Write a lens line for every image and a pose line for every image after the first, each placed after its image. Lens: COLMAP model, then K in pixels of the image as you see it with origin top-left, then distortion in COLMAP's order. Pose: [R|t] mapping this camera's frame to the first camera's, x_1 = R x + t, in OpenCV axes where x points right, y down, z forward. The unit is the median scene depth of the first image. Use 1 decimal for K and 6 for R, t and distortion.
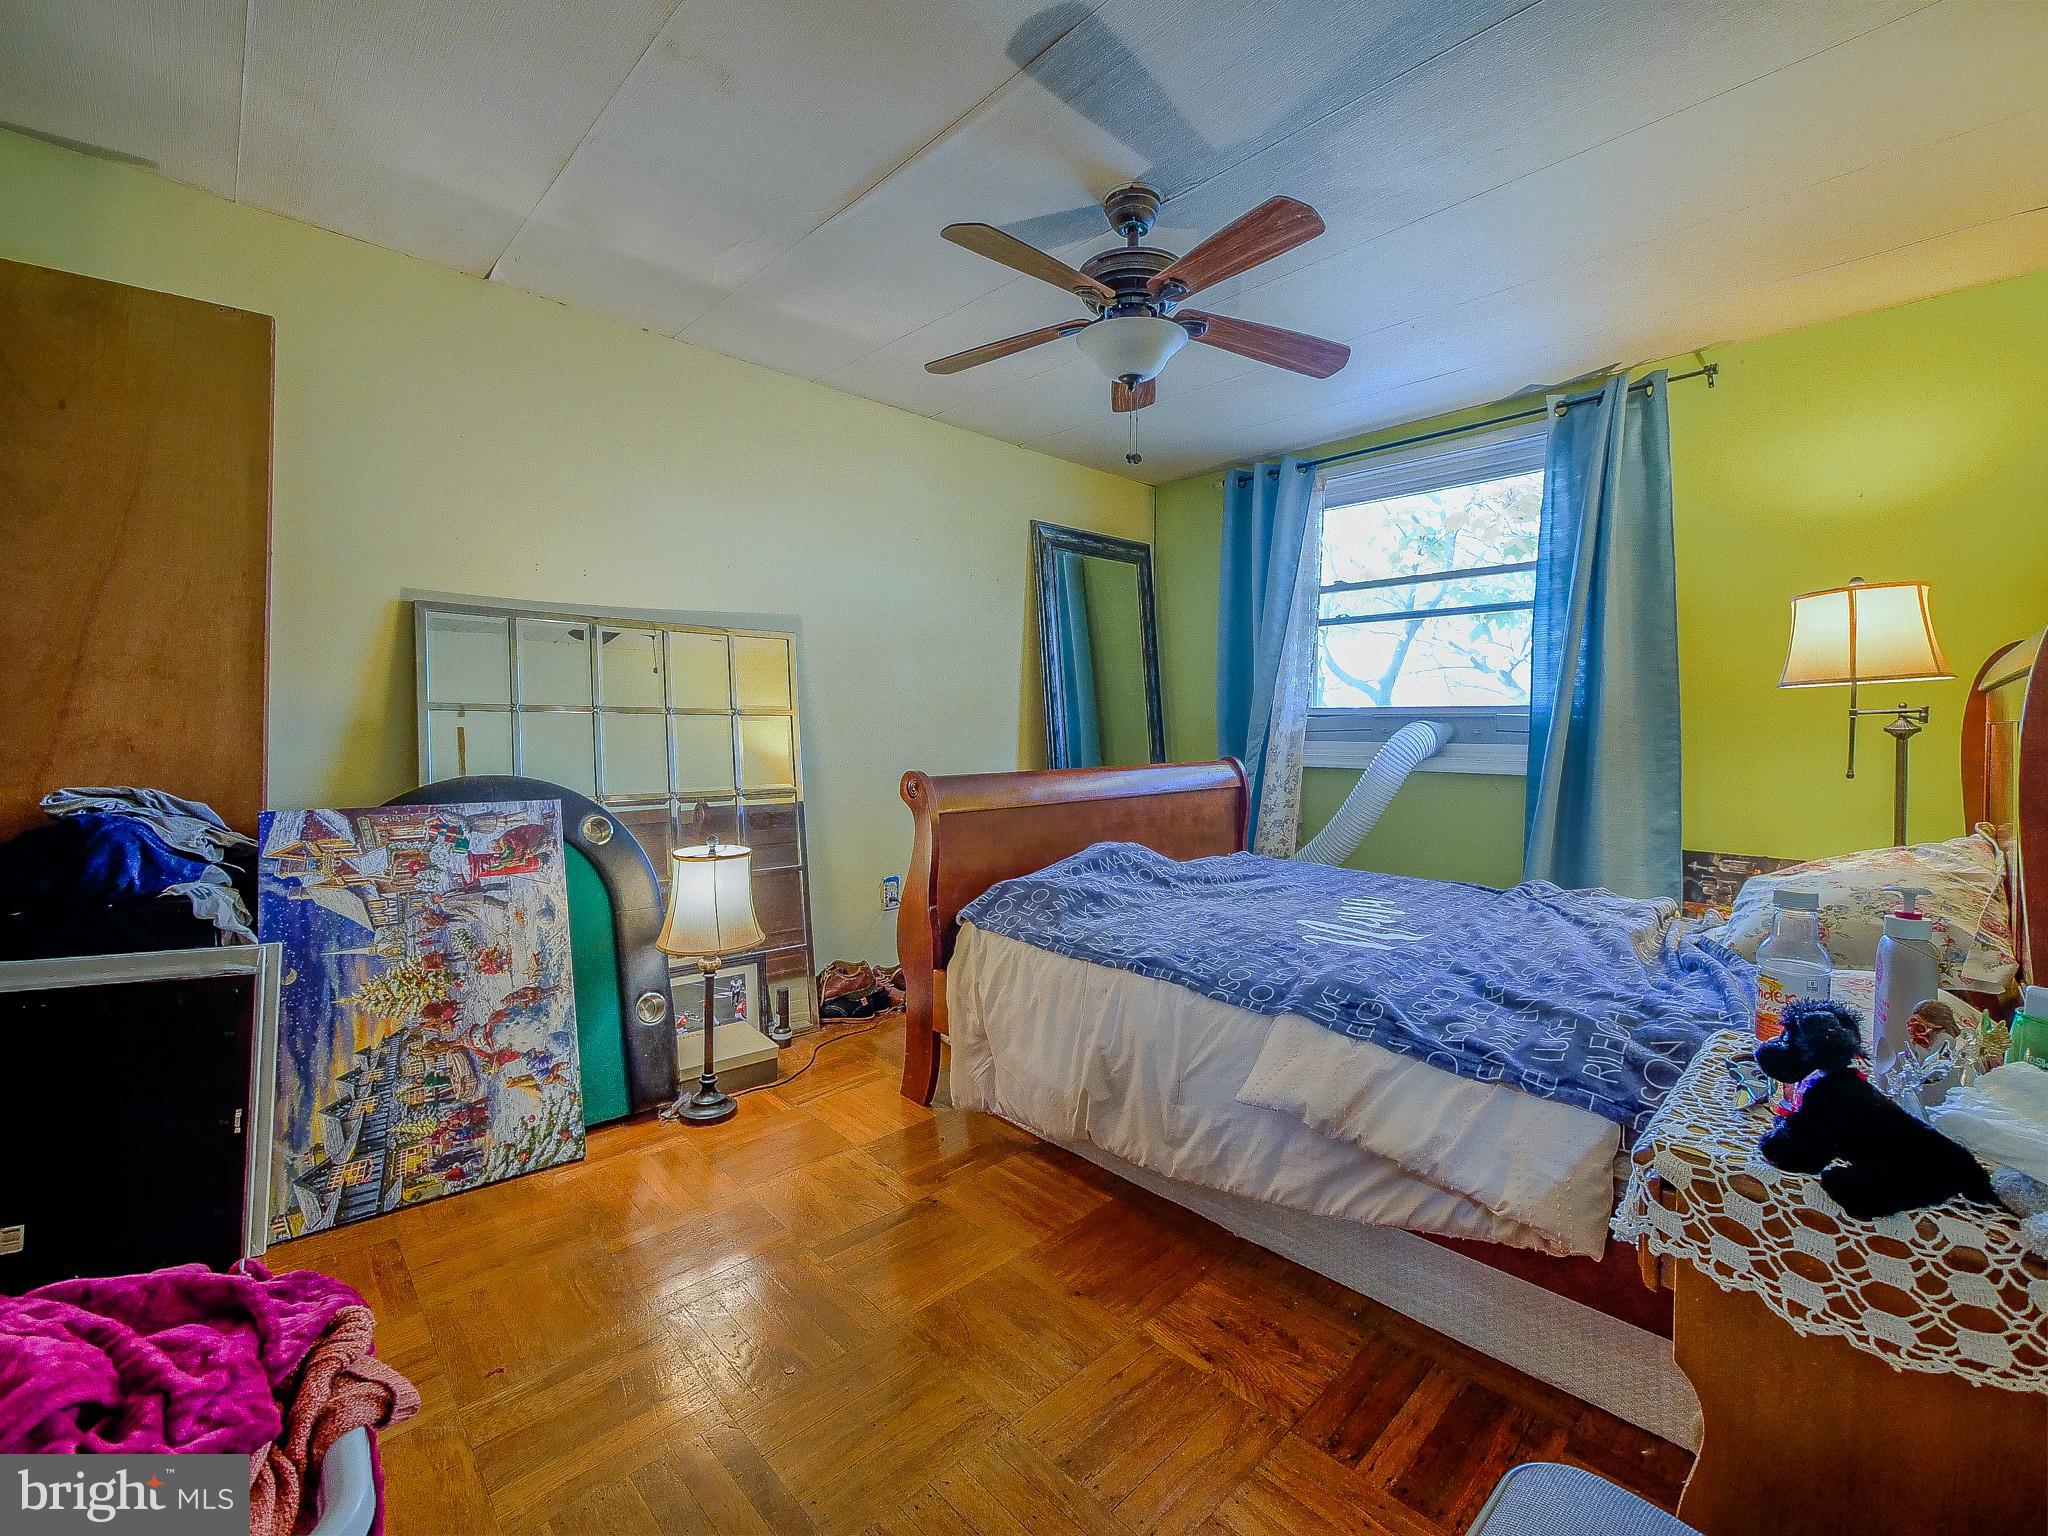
lens RADIAL K [[882.3, 0, 1024.8], [0, 882.3, 760.4], [0, 0, 1]] dist [0.001021, 0.000423]
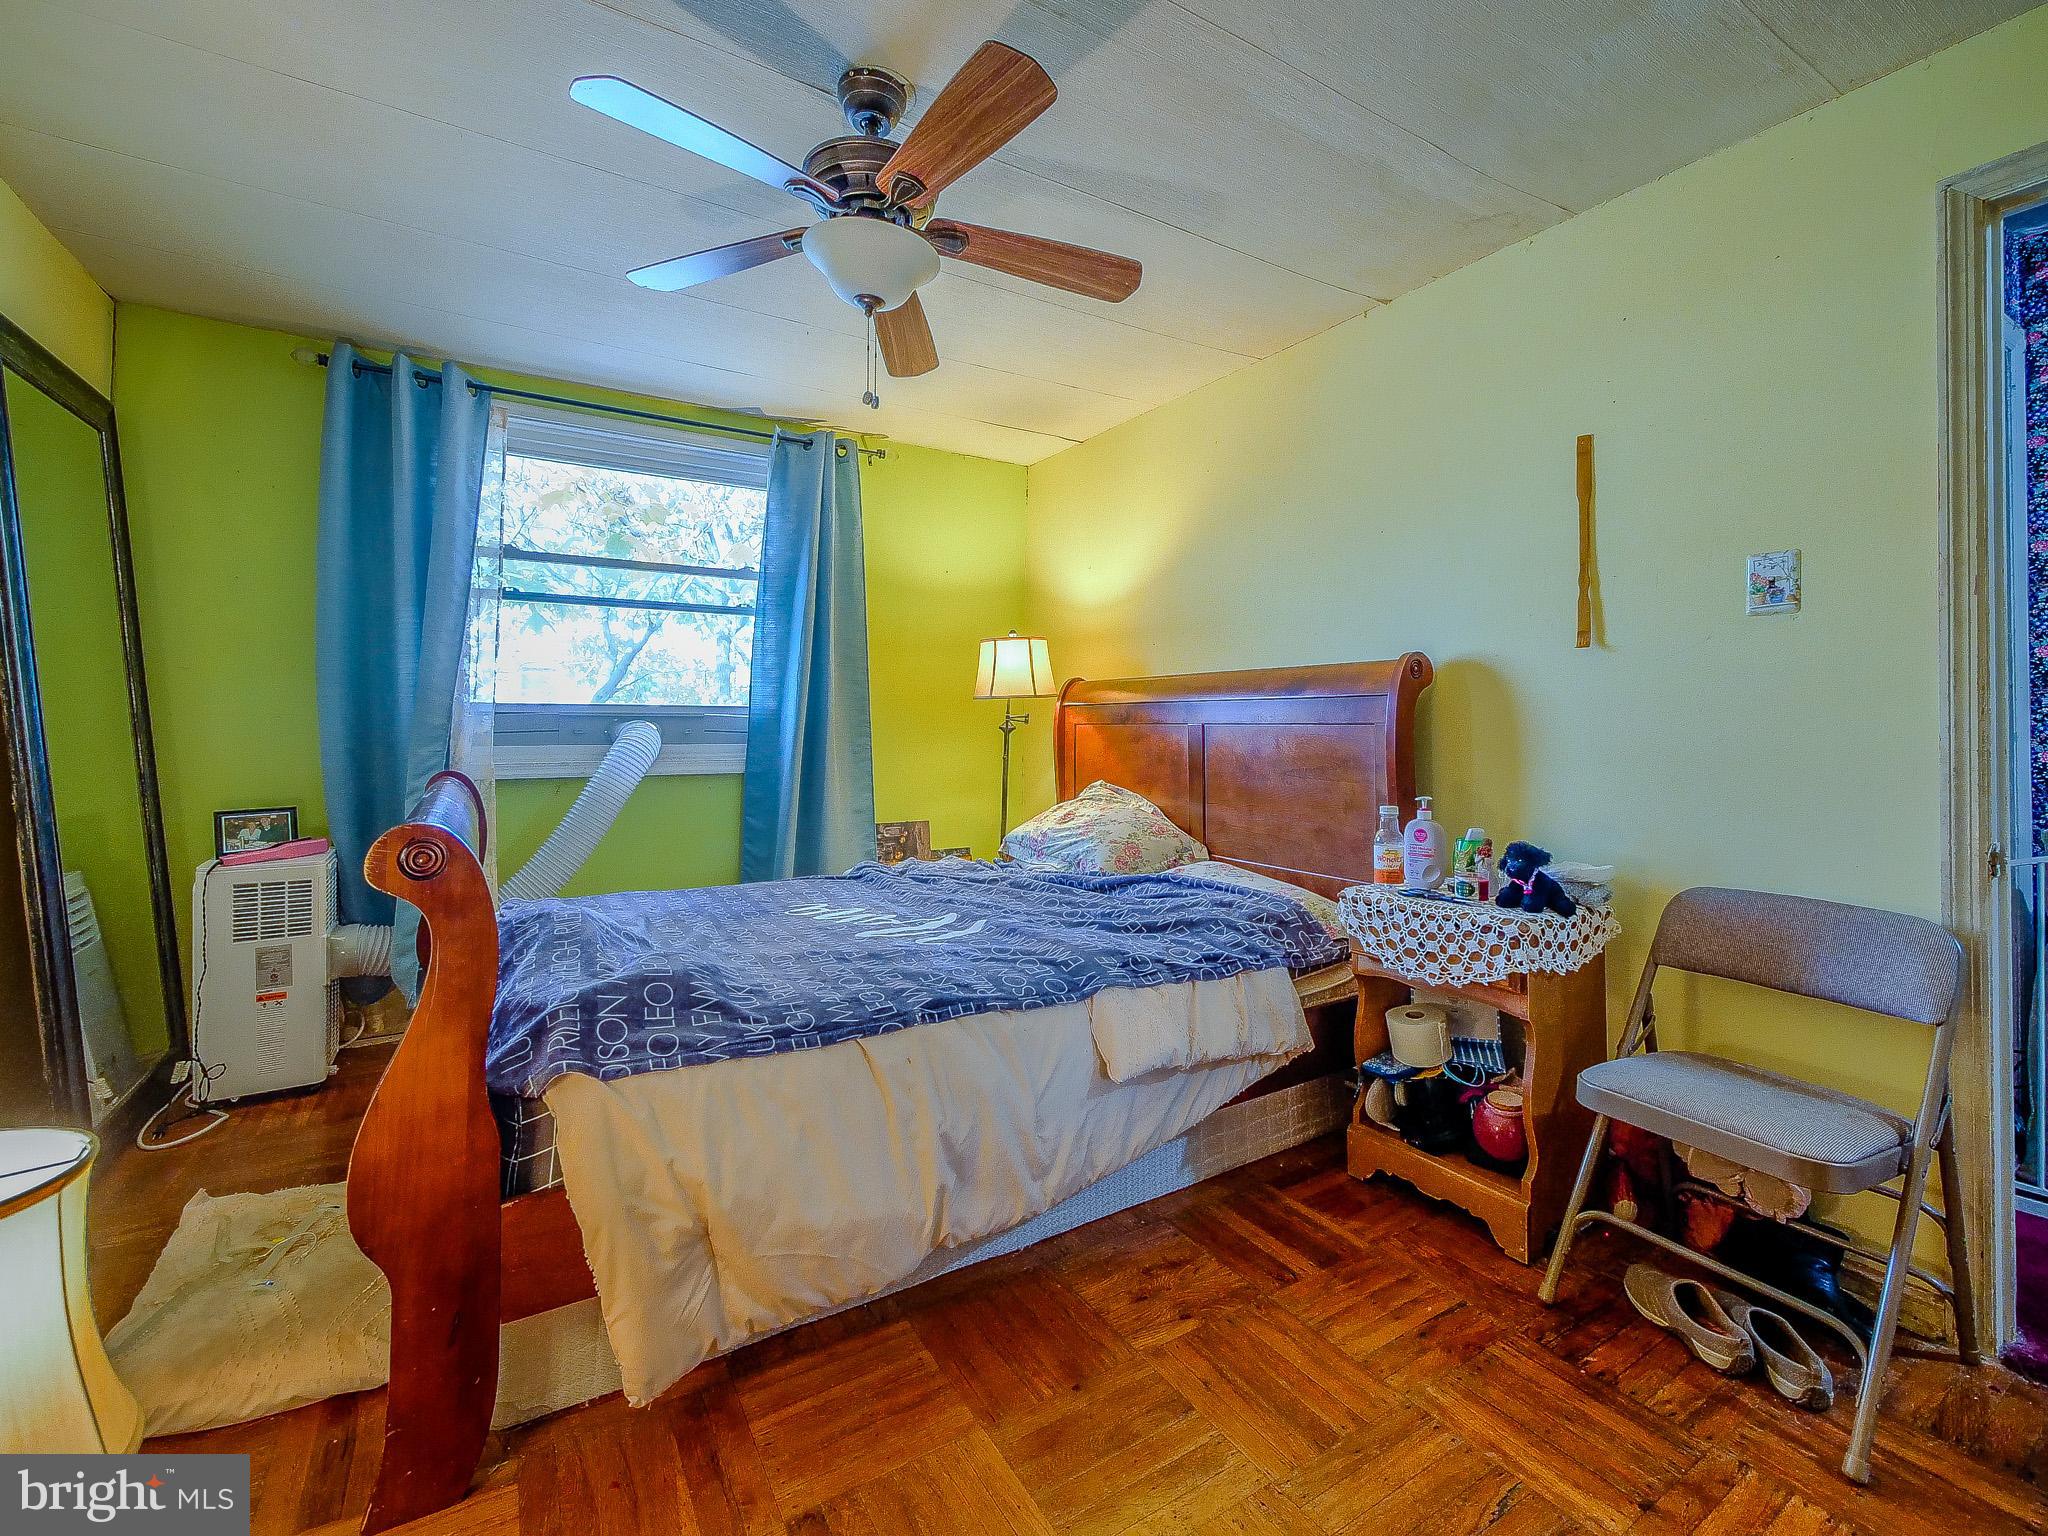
lens RADIAL K [[921.9, 0, 1051.6], [0, 921.9, 717.3], [0, 0, 1]] dist [0.002058, 0.000230]
pose [[0.184164, 0.005741, 0.982879, -0.443784], [0.039456, 0.999134, -0.013229, -0.020261], [-0.982103, 0.041217, 0.183778, 0.441925]]
